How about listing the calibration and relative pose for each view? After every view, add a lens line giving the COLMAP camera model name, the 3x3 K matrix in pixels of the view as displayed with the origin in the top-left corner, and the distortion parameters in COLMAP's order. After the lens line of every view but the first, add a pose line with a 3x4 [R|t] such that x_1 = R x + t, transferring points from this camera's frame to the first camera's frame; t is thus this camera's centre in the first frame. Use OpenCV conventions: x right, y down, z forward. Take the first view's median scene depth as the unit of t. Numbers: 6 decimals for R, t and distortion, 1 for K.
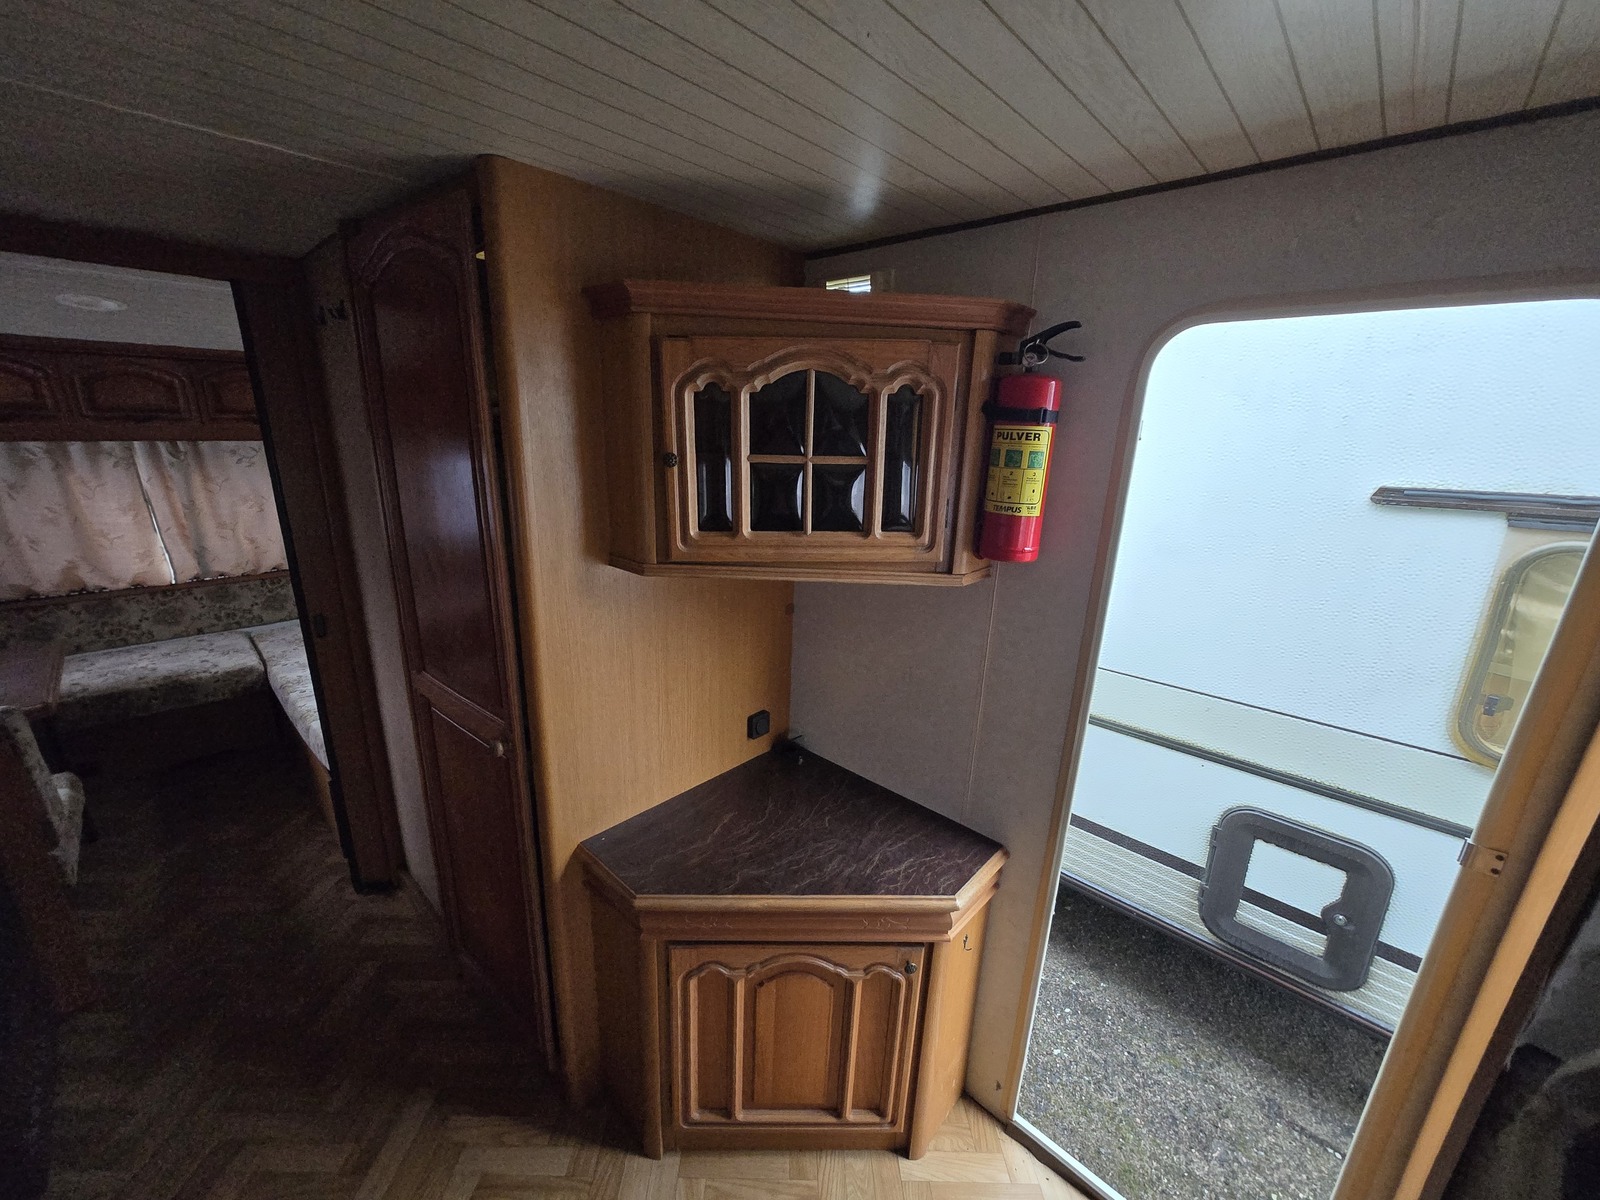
lens RADIAL K [[627.5, 0, 792.8], [0, 627.5, 607.8], [0, 0, 1]] dist [0.001591, 0.000481]
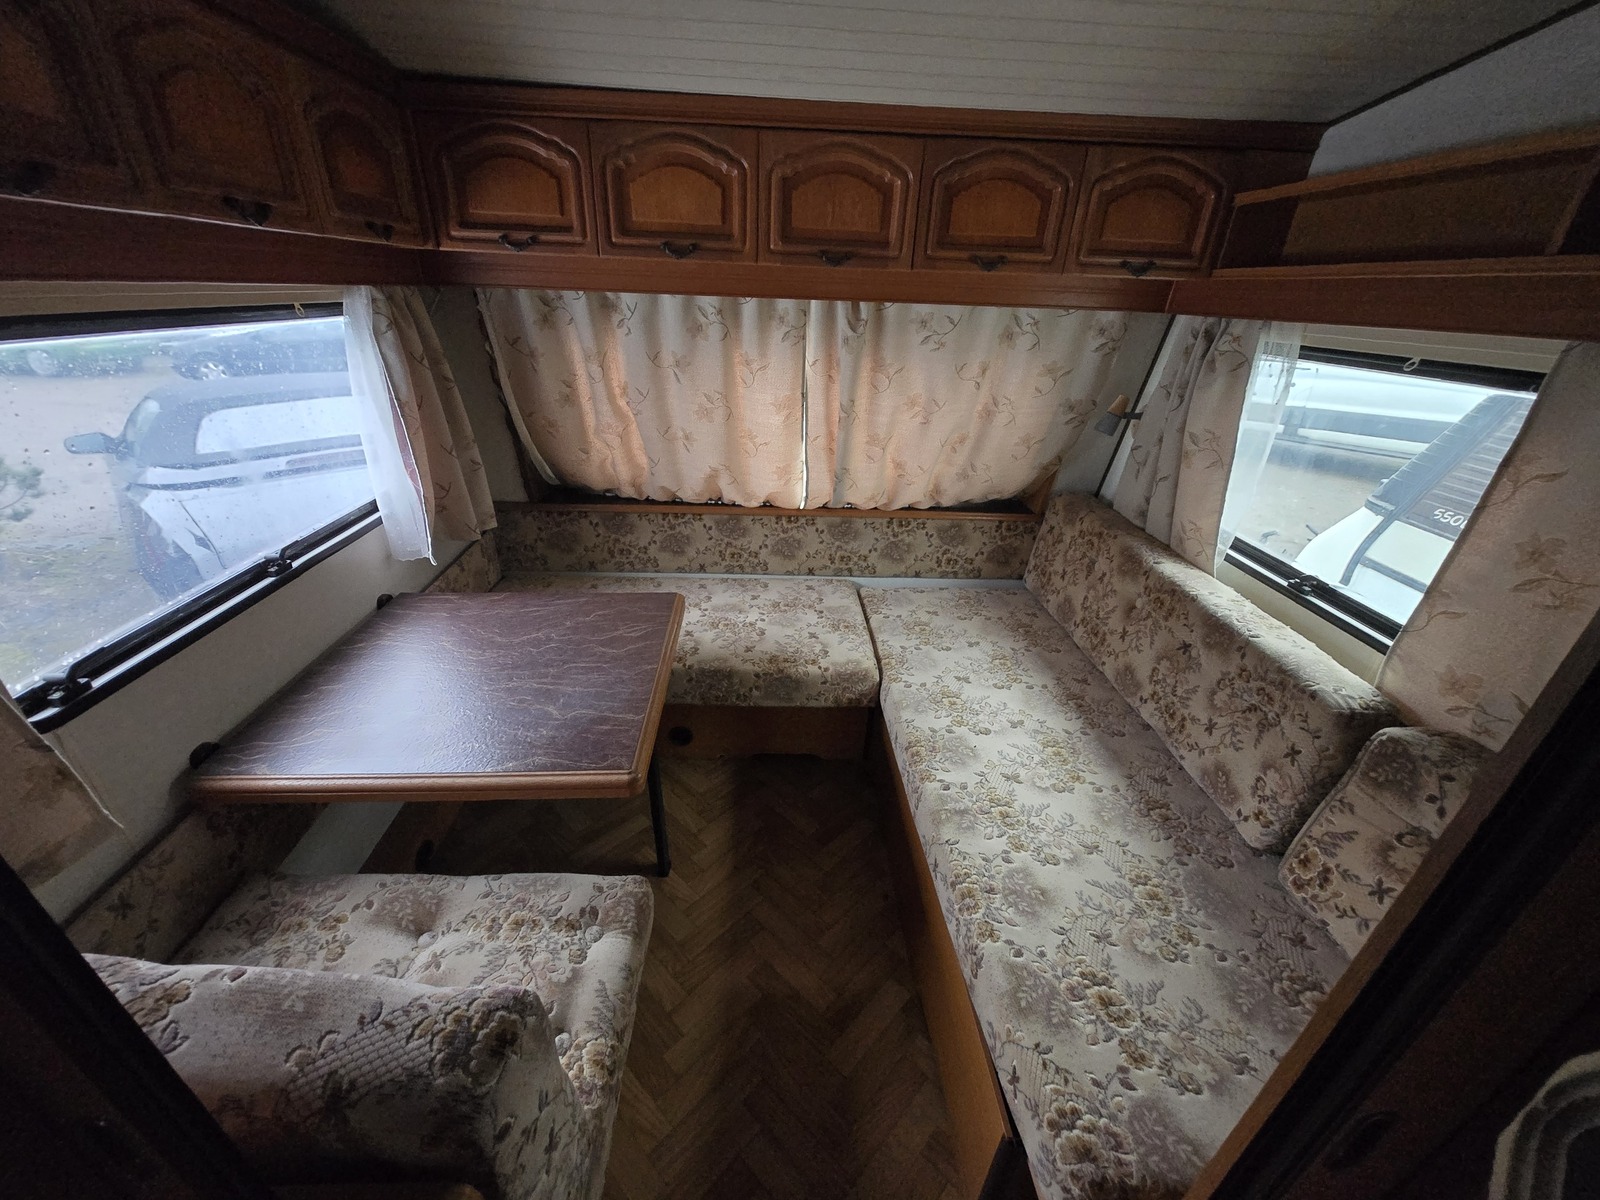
lens RADIAL K [[627.5, 0, 797.0], [0, 627.5, 601.6], [0, 0, 1]] dist [0.001591, 0.000481]
pose [[0.728841, 0.308268, -0.611361, -0.546194], [-0.208859, 0.950453, 0.230255, -0.111383], [0.652050, -0.040131, 0.757113, 0.471032]]
